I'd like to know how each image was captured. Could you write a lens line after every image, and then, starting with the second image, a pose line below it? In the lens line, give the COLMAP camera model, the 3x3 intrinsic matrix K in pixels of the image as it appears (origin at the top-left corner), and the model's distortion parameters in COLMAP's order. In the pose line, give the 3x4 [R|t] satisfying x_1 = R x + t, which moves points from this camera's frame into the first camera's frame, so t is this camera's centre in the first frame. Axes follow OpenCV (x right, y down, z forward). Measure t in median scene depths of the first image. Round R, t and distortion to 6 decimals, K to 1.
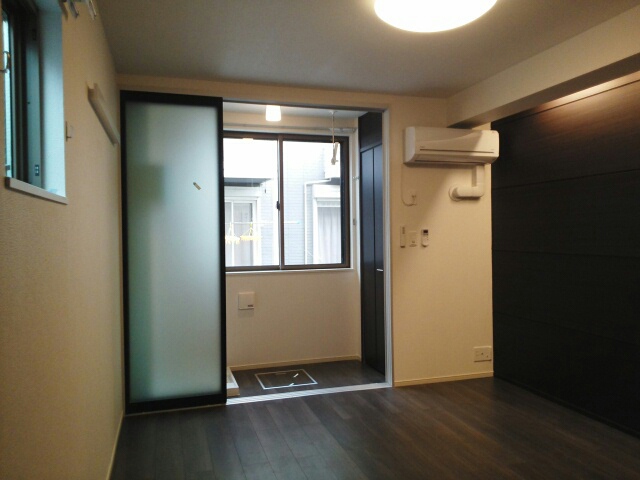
lens RADIAL K [[507.3, 0, 320.0], [0, 507.3, 240.0], [0, 0, 1]] dist [0.048226, -0.004917]
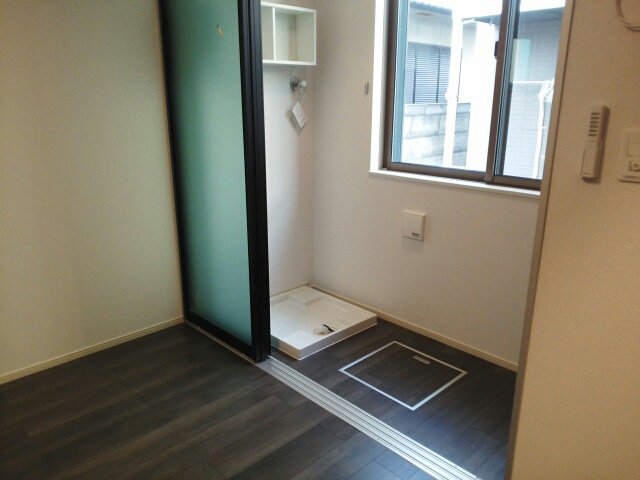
lens RADIAL K [[507.3, 0, 320.0], [0, 507.3, 240.0], [0, 0, 1]] dist [0.048226, -0.004917]
pose [[0.450288, 0.263888, -0.852997, 0.381215], [-0.025620, 0.958754, 0.283081, -0.035868], [0.892516, -0.105614, 0.438476, 0.752450]]
